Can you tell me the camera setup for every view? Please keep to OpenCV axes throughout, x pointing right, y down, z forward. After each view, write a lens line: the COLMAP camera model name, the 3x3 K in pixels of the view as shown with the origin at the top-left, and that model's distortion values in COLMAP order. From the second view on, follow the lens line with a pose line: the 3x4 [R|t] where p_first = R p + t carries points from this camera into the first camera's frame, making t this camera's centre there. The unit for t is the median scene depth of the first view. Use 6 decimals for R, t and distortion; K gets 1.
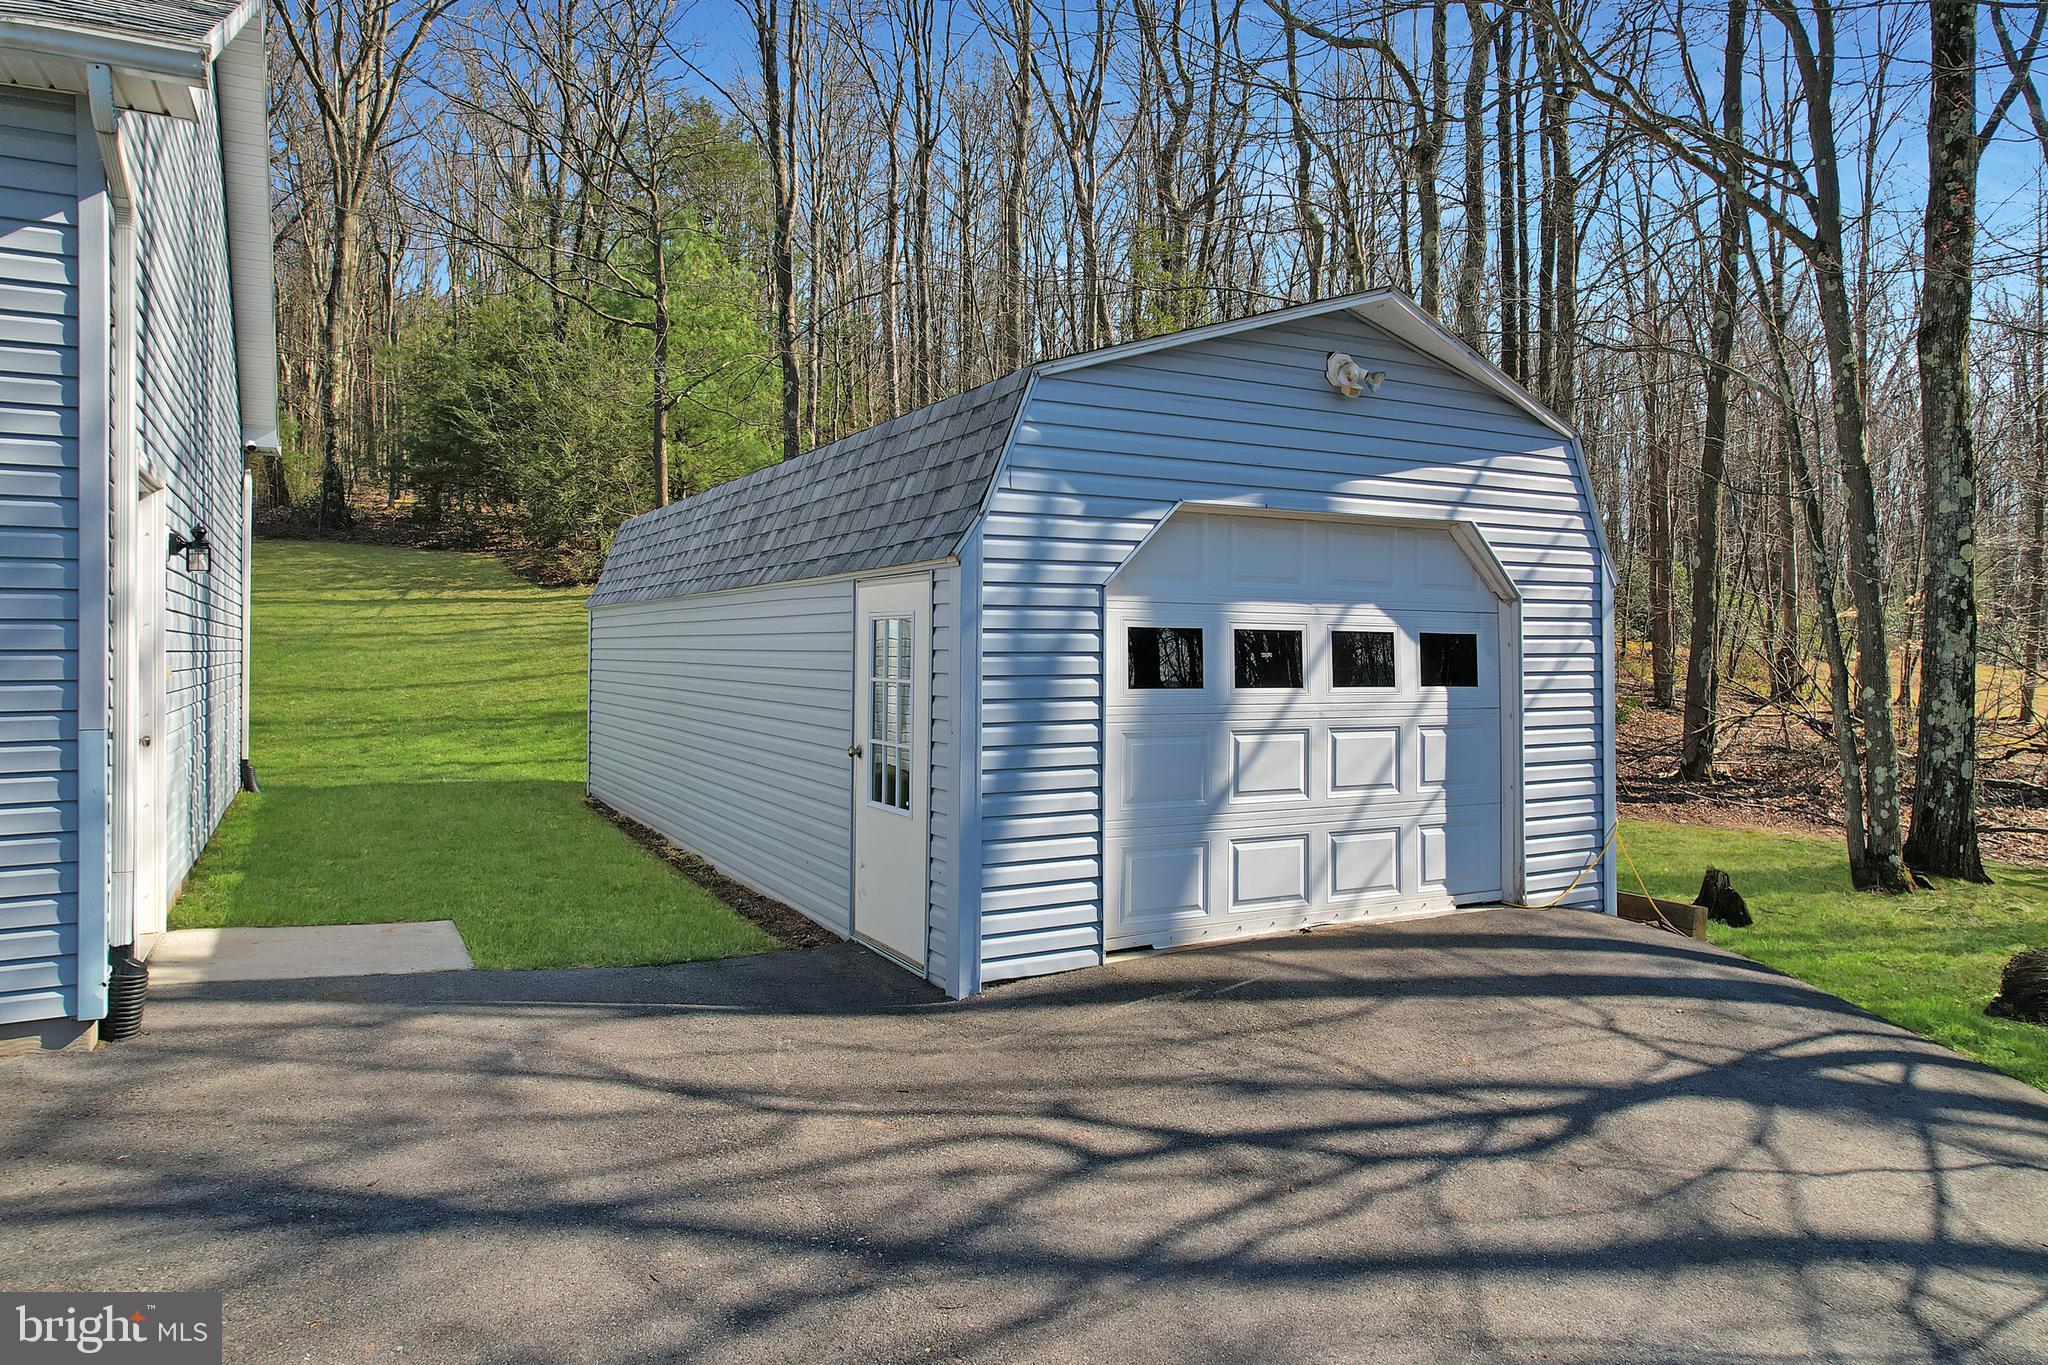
lens RADIAL K [[1331.8, 0, 1022.7], [0, 1331.8, 621.8], [0, 0, 1]] dist [-0.095770, 0.074648]
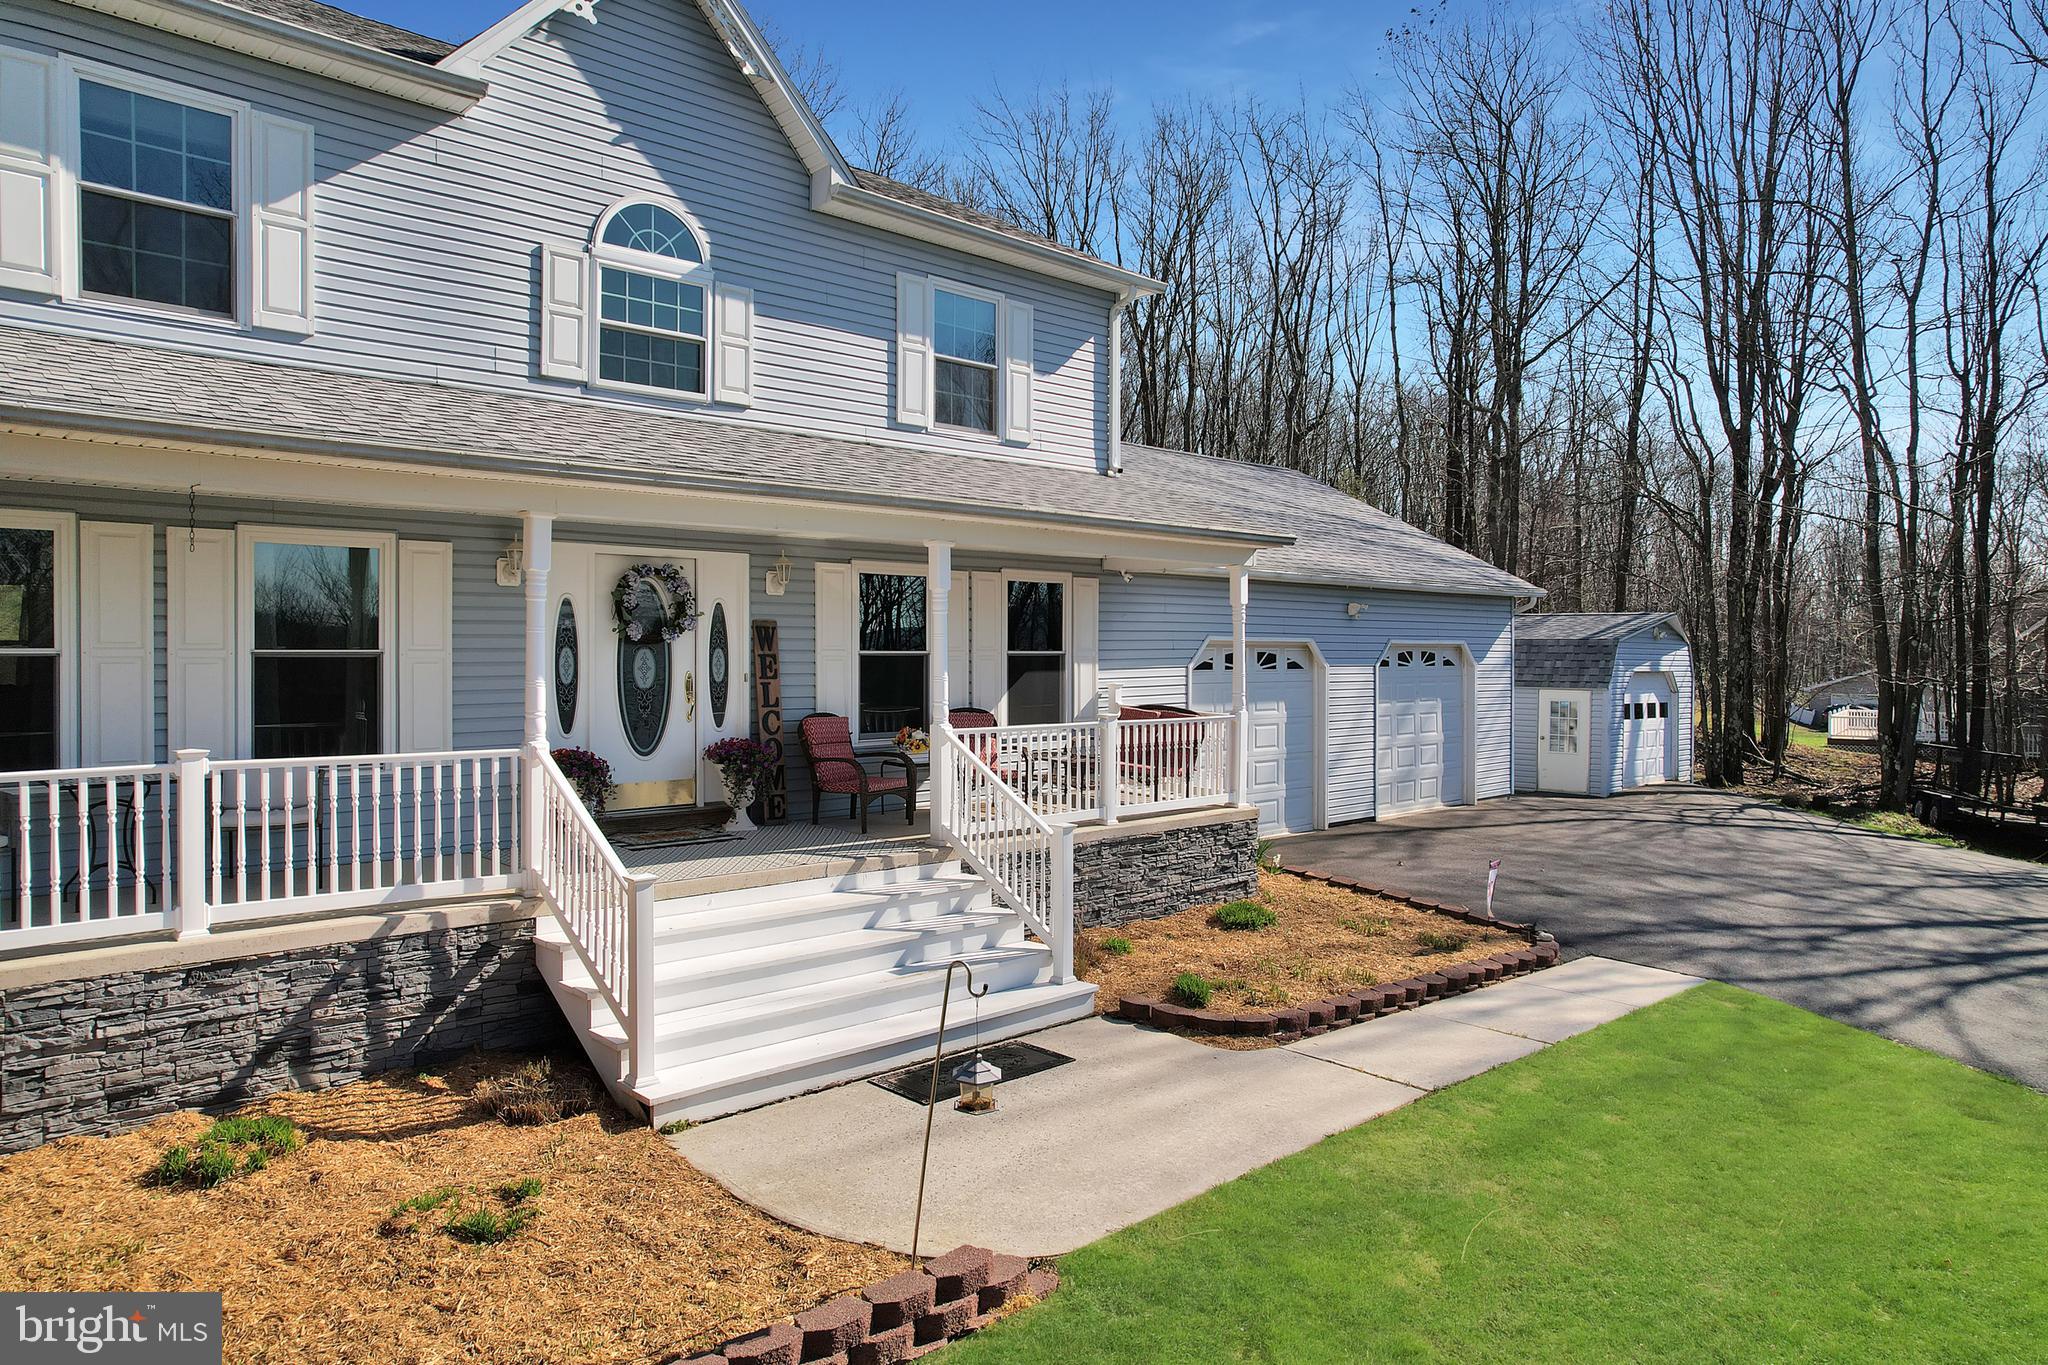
lens RADIAL K [[1303.8, 0, 1025.1], [0, 1303.8, 674.8], [0, 0, 1]] dist [-0.082572, 0.081539]
pose [[0.962090, 0.003899, 0.272703, -2.155815], [-0.014141, 0.999266, 0.035603, -0.156281], [-0.272364, -0.038110, 0.961439, -1.753363]]
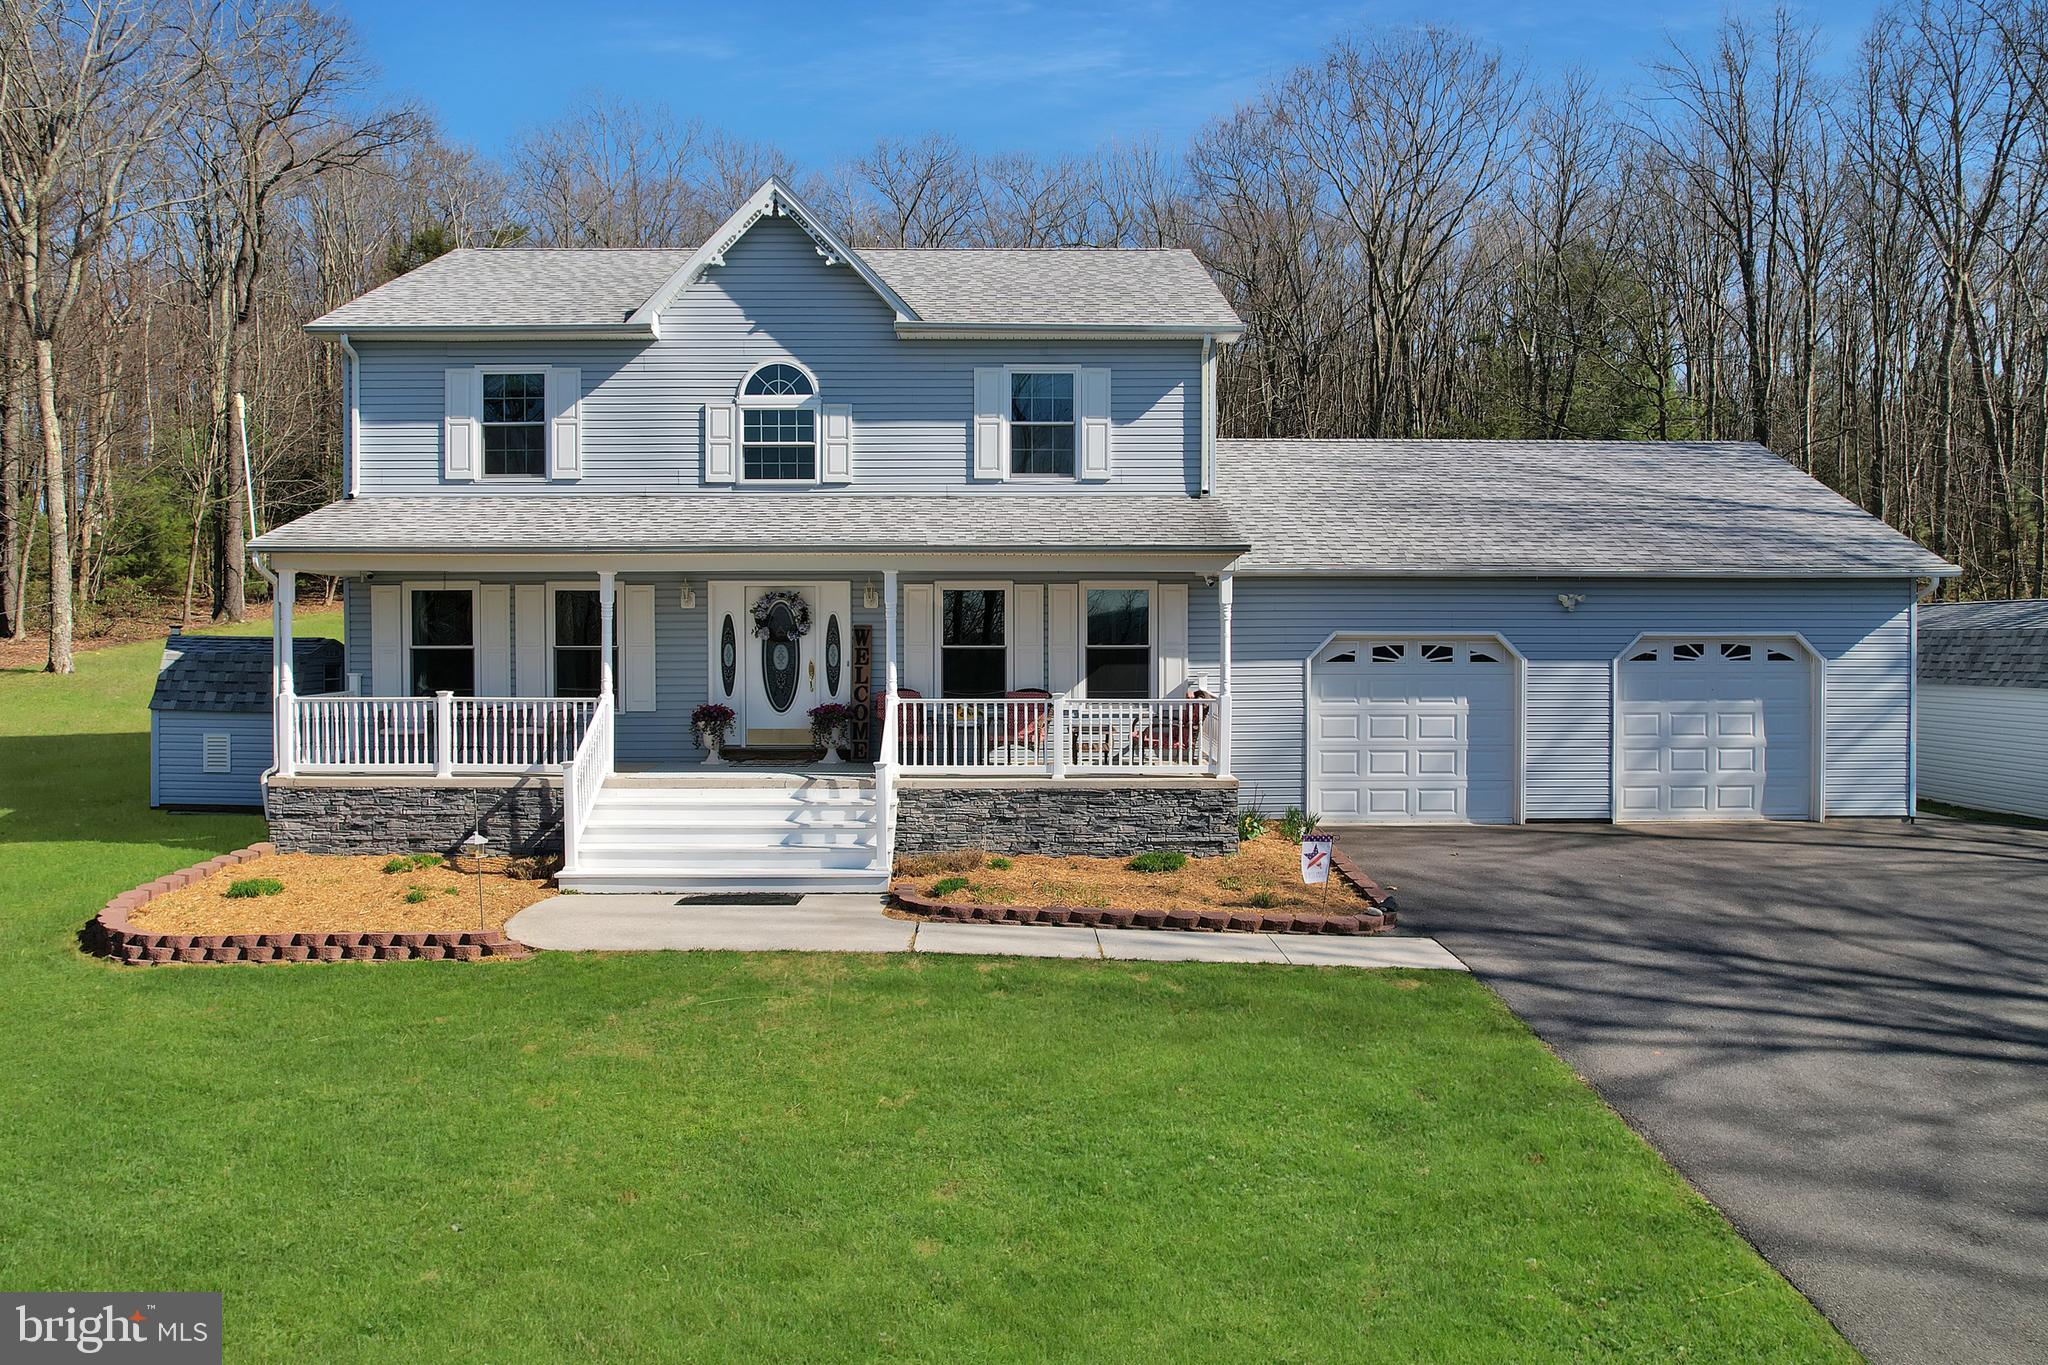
lens RADIAL K [[1345.6, 0, 1027.8], [0, 1345.6, 682.7], [0, 0, 1]] dist [-0.056524, 0.036930]
pose [[0.892736, 0.016986, -0.450260, -0.761285], [0.004102, 0.998941, 0.045819, -0.167312], [0.450561, -0.042751, 0.891721, -2.156271]]
